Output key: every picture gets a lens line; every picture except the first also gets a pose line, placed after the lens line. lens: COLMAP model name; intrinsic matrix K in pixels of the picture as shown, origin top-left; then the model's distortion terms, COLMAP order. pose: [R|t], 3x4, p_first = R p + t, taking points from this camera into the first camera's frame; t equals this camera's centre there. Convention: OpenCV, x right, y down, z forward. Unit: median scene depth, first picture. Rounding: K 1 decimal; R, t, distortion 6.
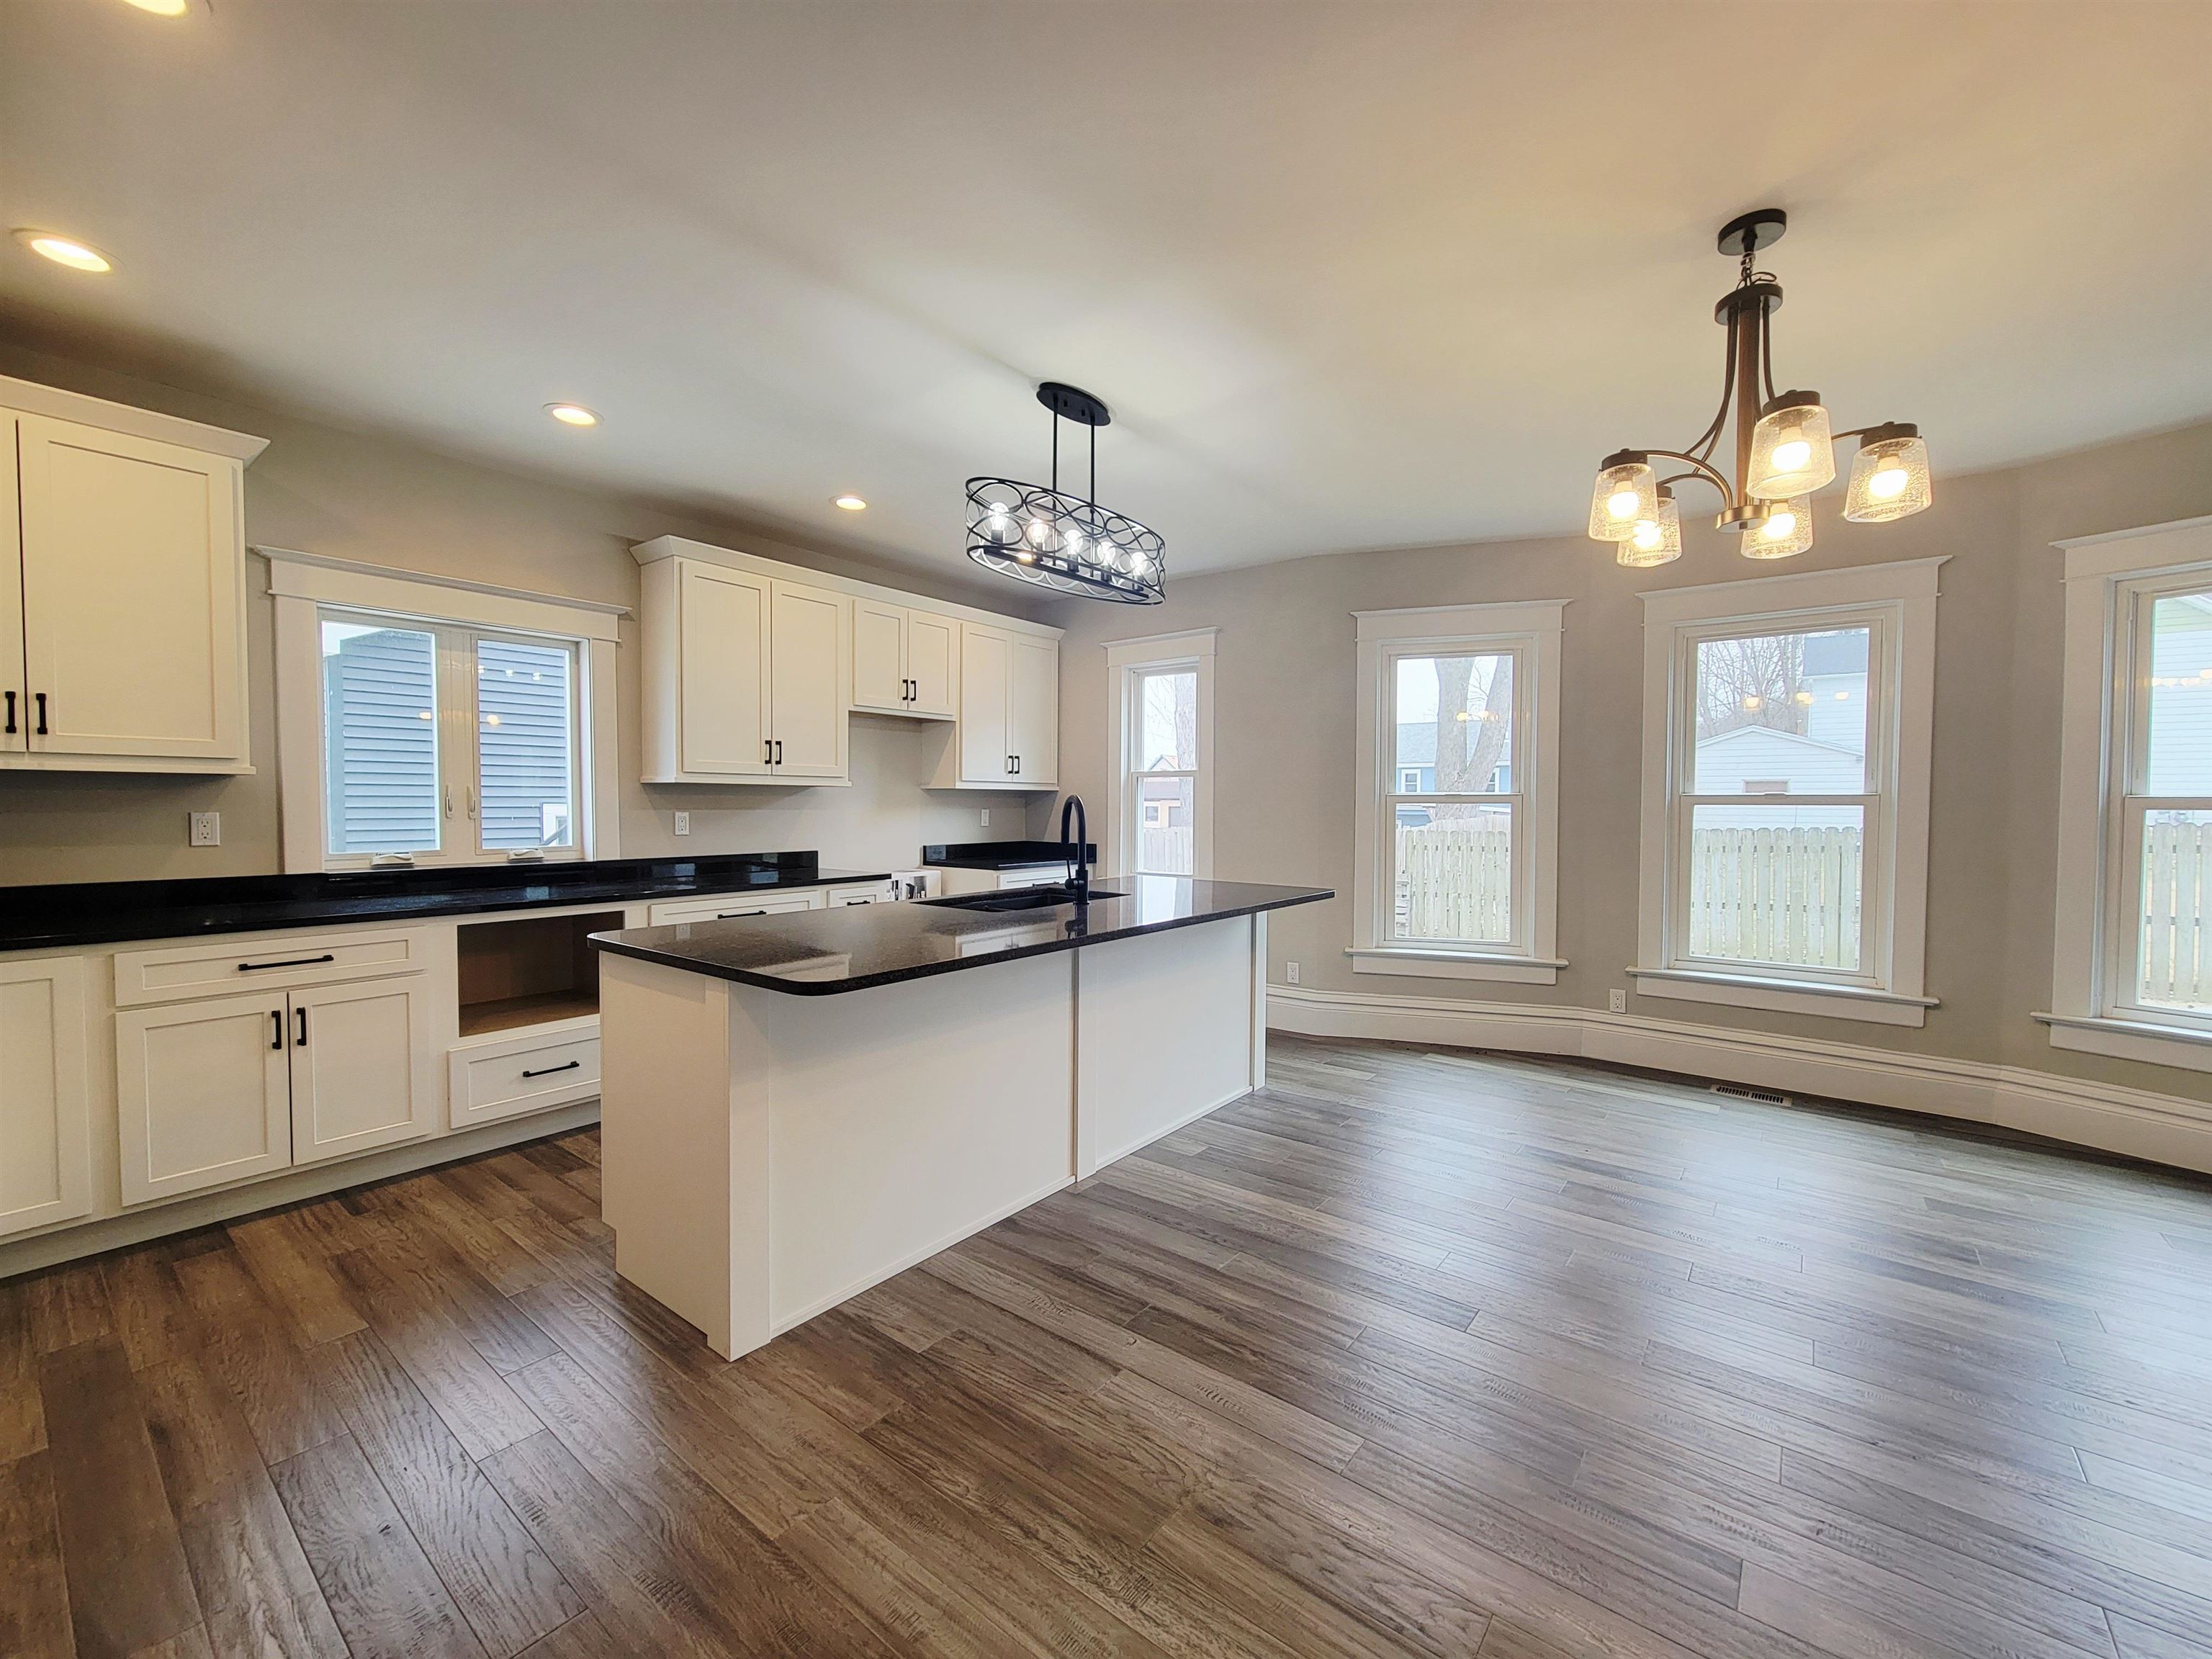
lens RADIAL K [[906.7, 0, 1119.9], [0, 906.7, 828.5], [0, 0, 1]] dist [0.003258, -0.001111]
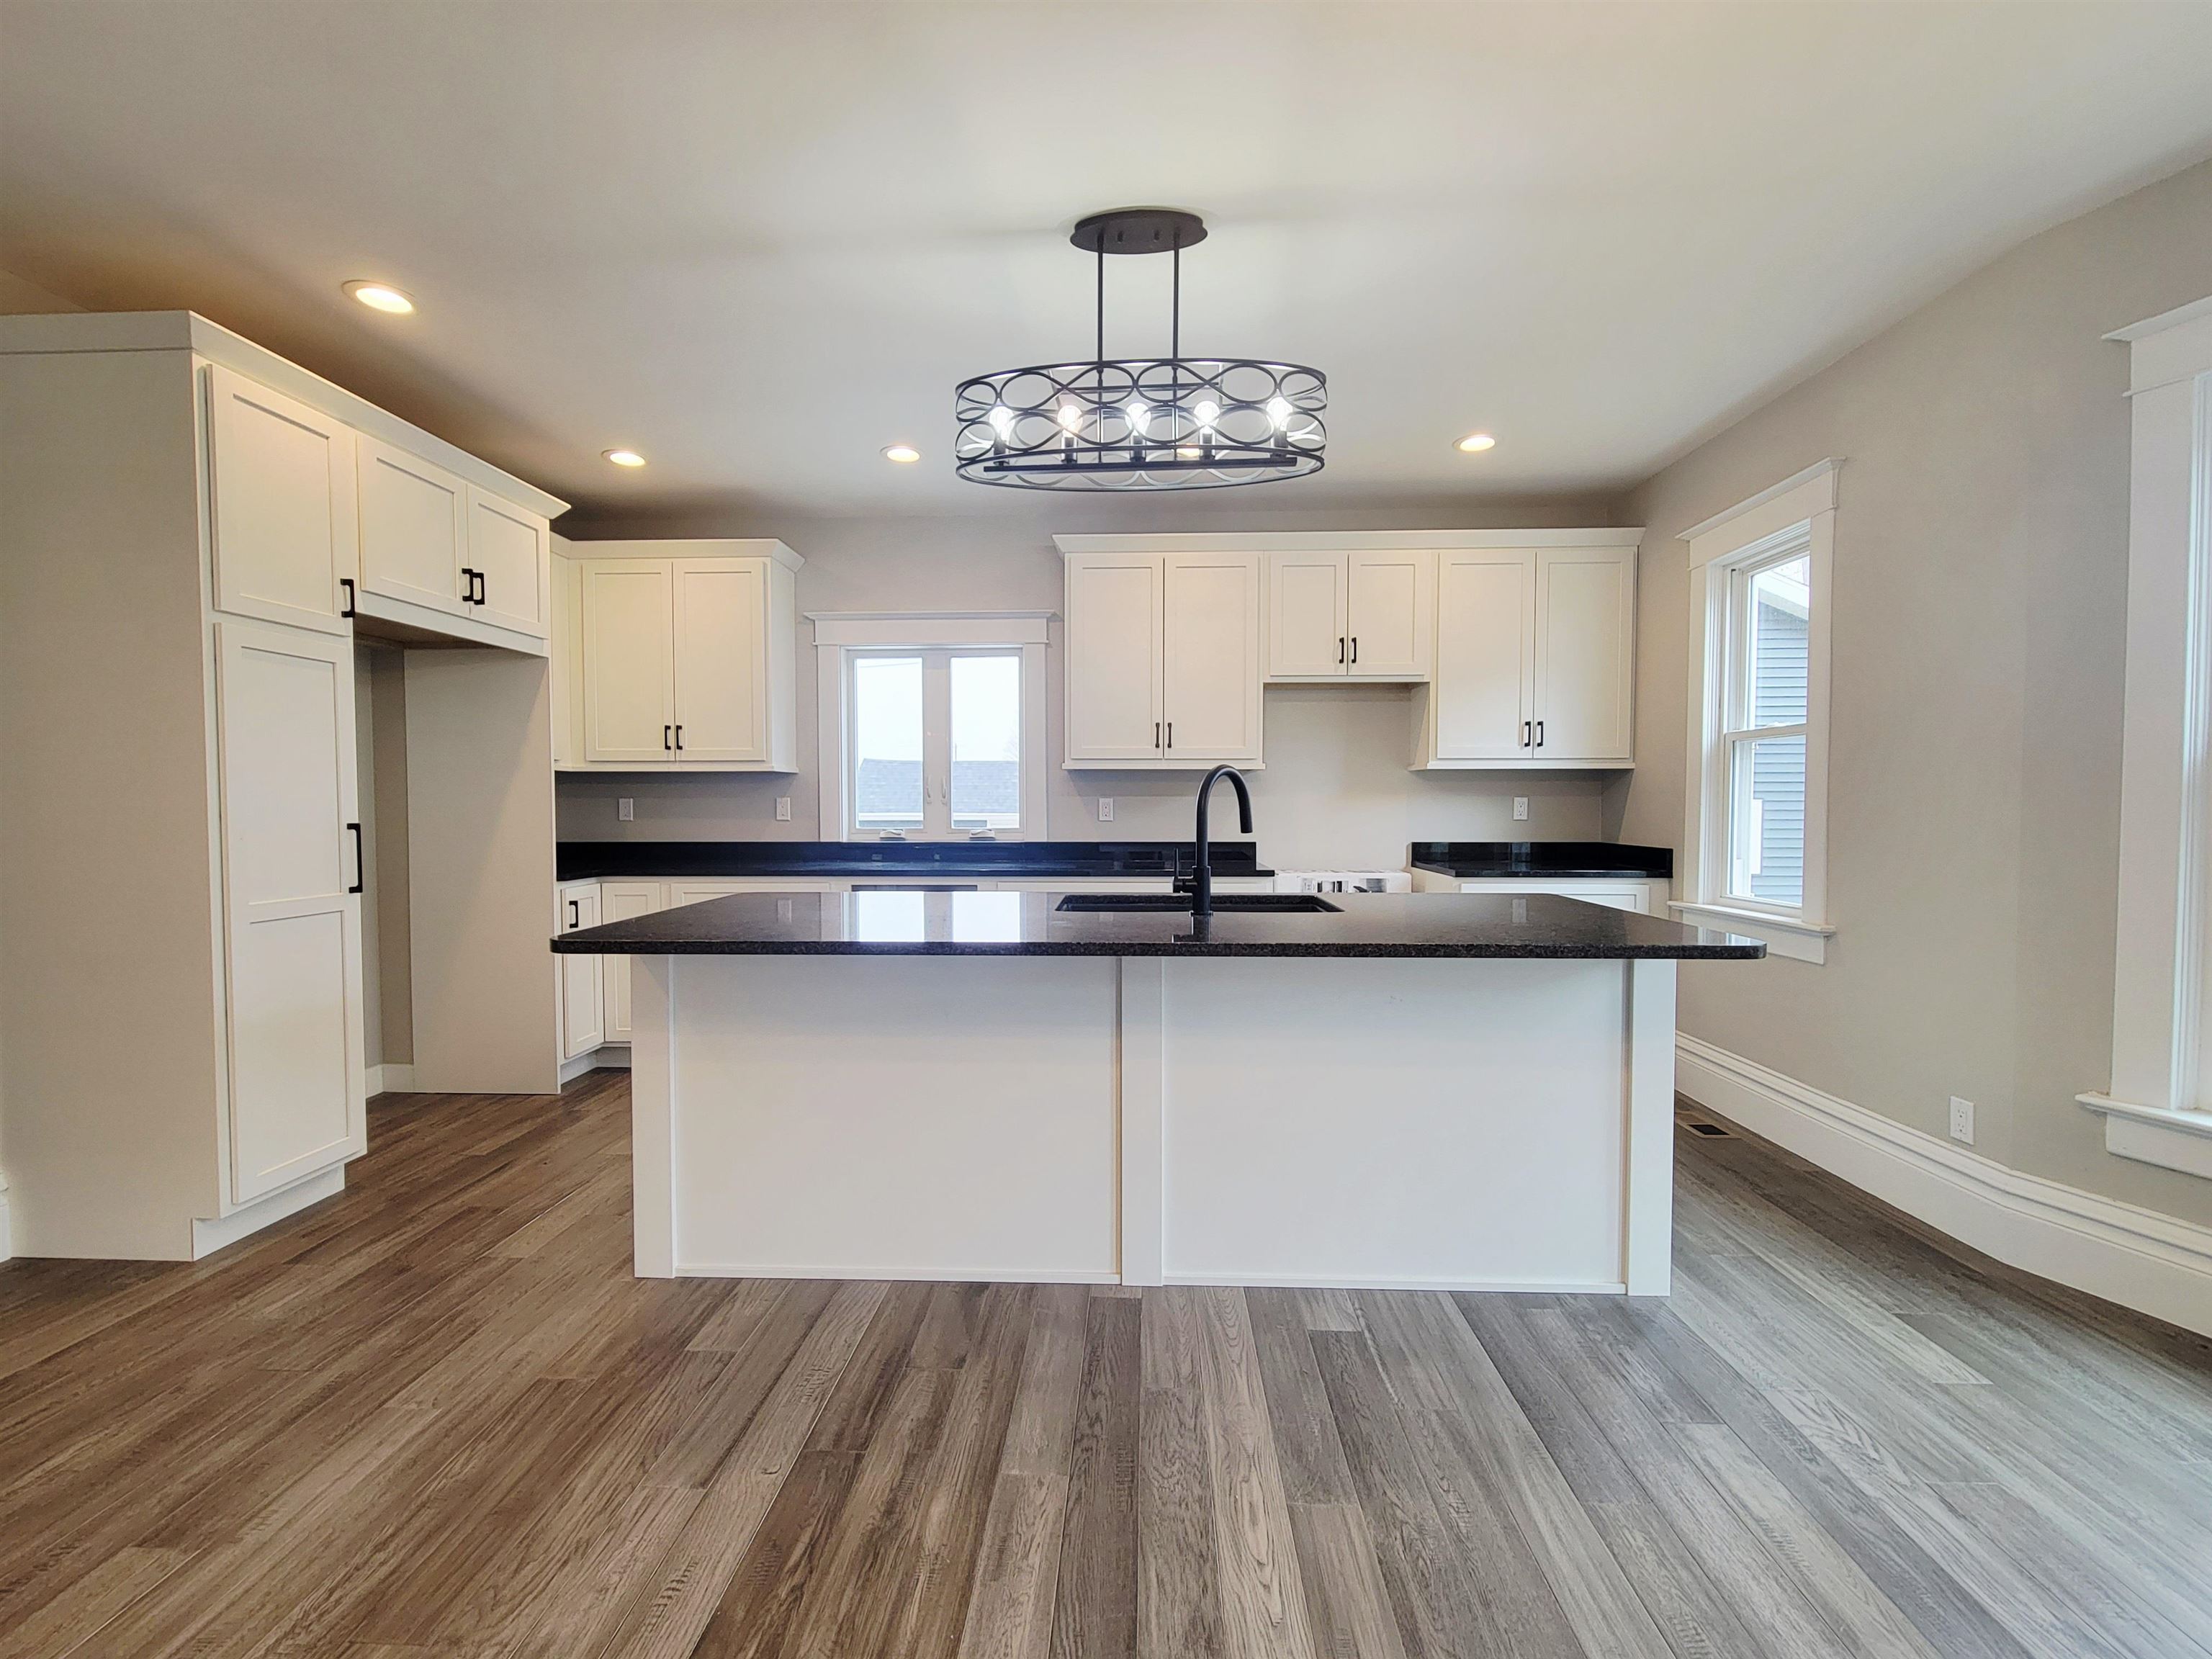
lens RADIAL K [[945.6, 0, 1112.3], [0, 945.6, 841.7], [0, 0, 1]] dist [-0.001471, 0.000488]
pose [[0.572463, 0.030419, -0.819366, 0.434807], [-0.018641, 0.999536, 0.024084, 0.005190], [0.819719, 0.001486, 0.572765, 0.415157]]
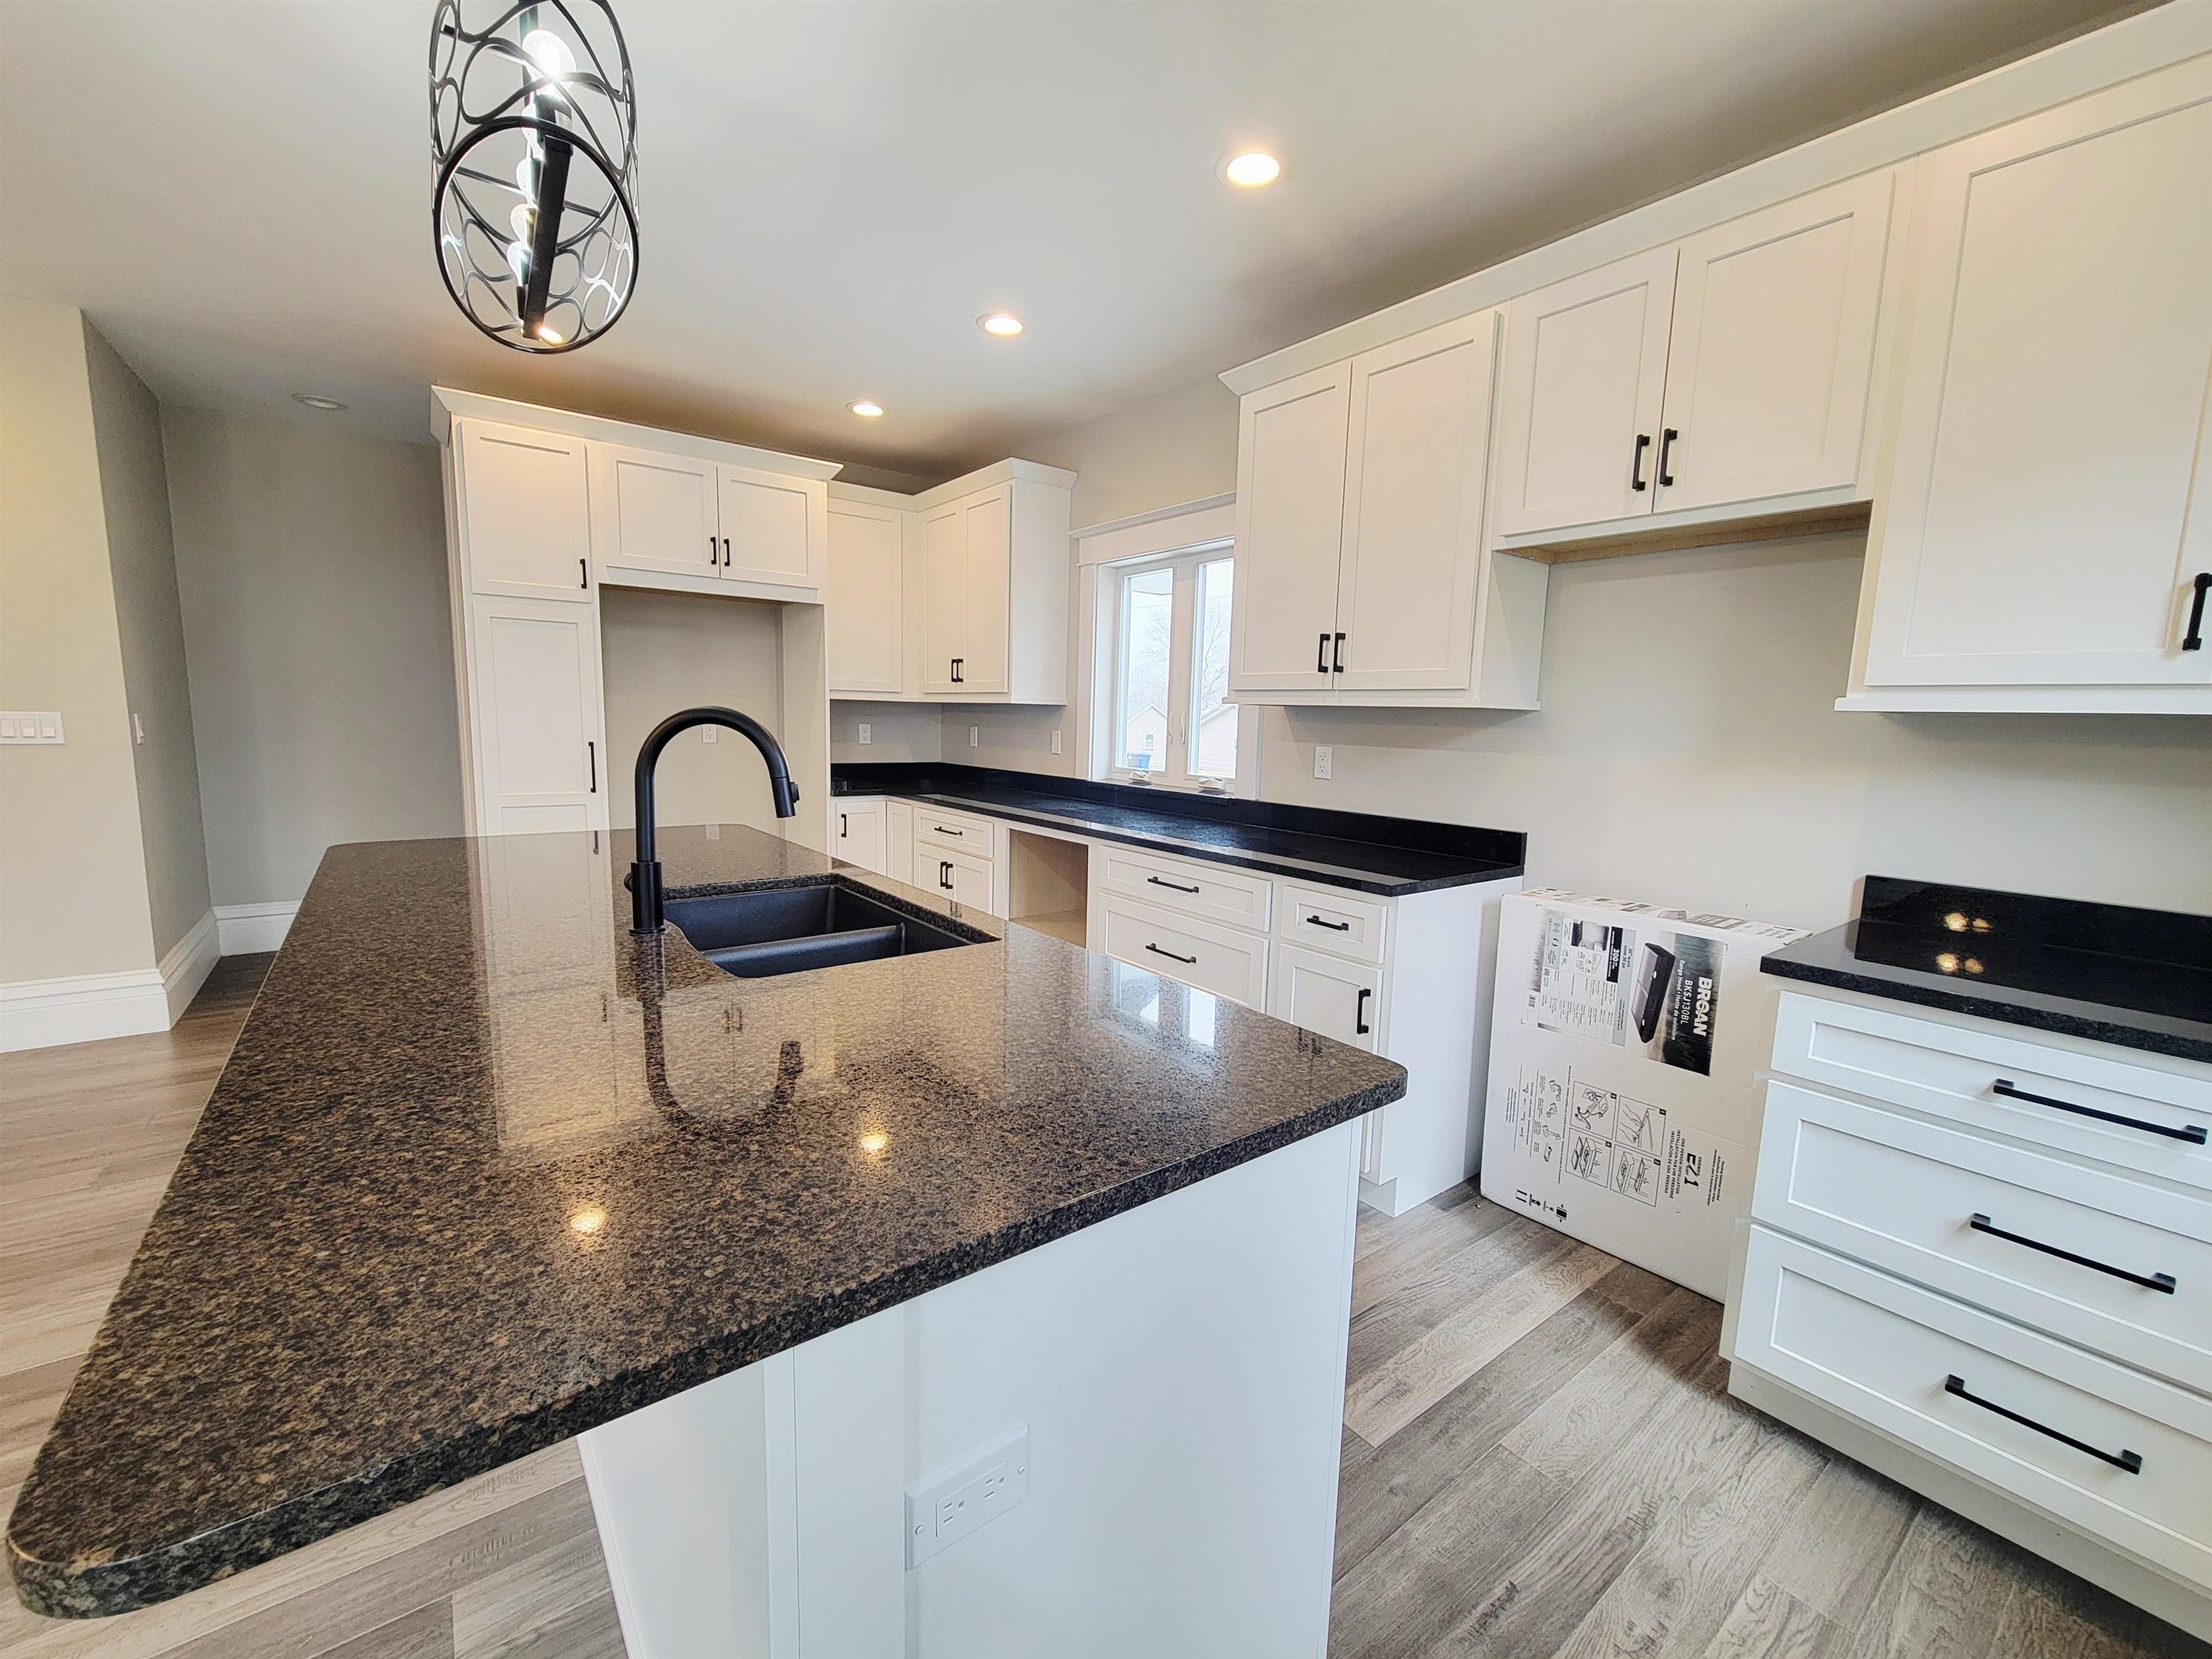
lens RADIAL K [[906.7, 0, 1100.6], [0, 906.7, 831.5], [0, 0, 1]] dist [0.003258, -0.001111]
pose [[-0.273891, 0.108003, -0.955677, 0.283161], [-0.056864, 0.990118, 0.128192, -0.036211], [0.960078, 0.089455, -0.265043, 1.098974]]
